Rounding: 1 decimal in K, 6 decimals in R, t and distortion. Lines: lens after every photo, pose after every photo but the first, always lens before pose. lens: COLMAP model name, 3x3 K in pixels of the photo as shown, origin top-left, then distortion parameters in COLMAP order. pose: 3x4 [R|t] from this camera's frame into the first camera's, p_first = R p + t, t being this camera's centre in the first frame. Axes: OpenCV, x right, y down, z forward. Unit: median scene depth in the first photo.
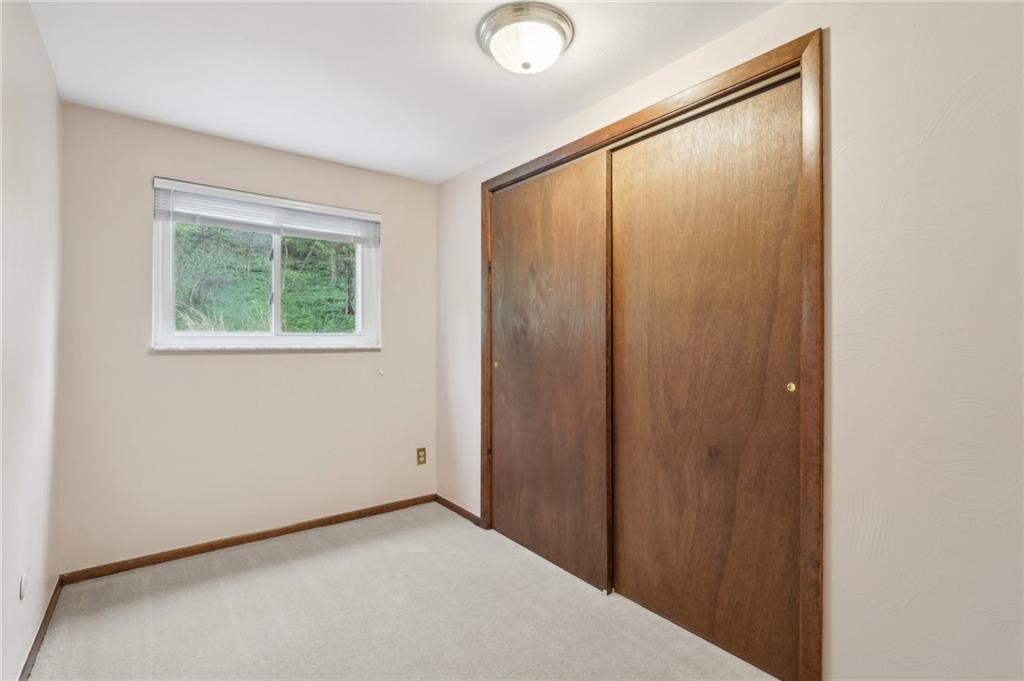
lens RADIAL K [[473.1, 0, 508.4], [0, 473.1, 336.8], [0, 0, 1]] dist [-0.003186, -0.000929]
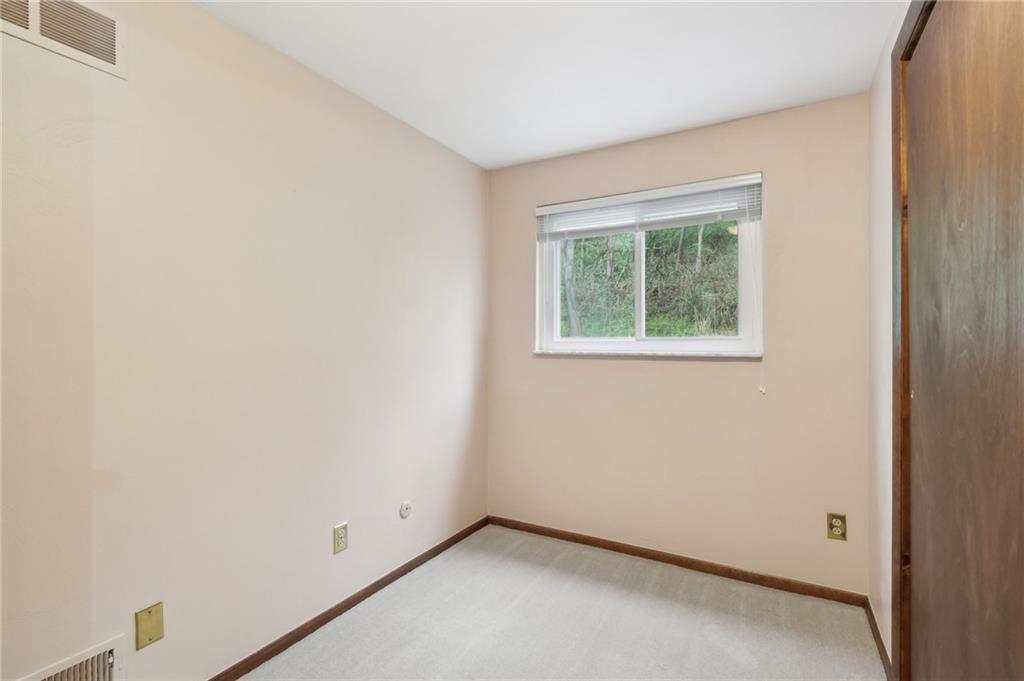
lens RADIAL K [[473.1, 0, 510.1], [0, 473.1, 343.4], [0, 0, 1]] dist [-0.003186, -0.000929]
pose [[0.397939, -0.001137, -0.917411, 0.266839], [0.002892, 0.999996, 0.000015, 0.002849], [0.917407, -0.002659, 0.397941, 0.396677]]
